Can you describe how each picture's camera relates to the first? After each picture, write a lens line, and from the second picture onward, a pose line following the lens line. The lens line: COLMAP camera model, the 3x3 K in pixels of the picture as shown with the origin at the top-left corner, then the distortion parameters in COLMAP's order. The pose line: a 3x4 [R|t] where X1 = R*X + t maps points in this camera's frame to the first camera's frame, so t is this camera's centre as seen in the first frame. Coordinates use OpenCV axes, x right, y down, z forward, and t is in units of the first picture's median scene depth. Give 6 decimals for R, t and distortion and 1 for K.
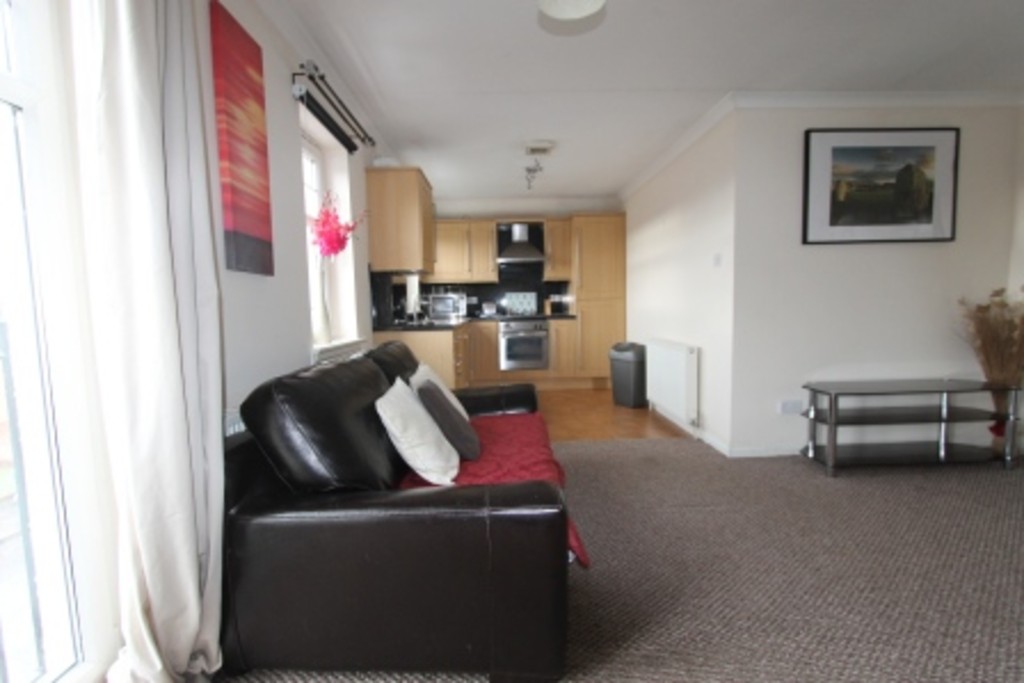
lens RADIAL K [[478.4, 0, 515.1], [0, 478.4, 339.9], [0, 0, 1]] dist [-0.000119, 0.000004]
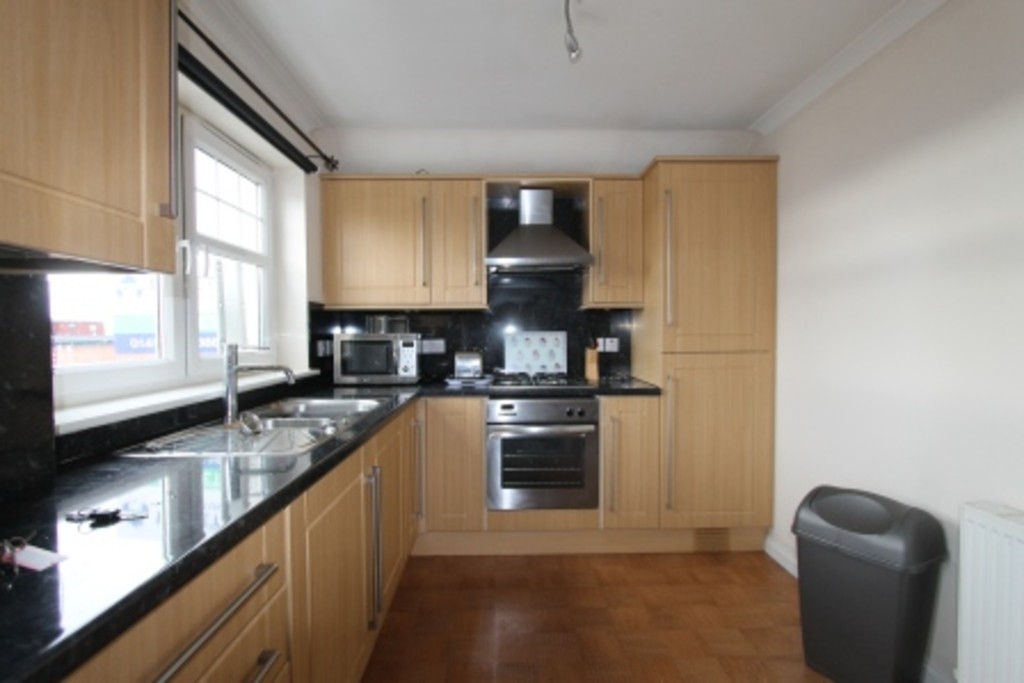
lens RADIAL K [[478.4, 0, 509.2], [0, 478.4, 341.9], [0, 0, 1]] dist [-0.000119, 0.000004]
pose [[0.999871, 0.015902, -0.002399, -0.012945], [-0.015997, 0.998772, -0.046893, -0.067826], [0.001651, 0.046925, 0.998897, 0.537447]]
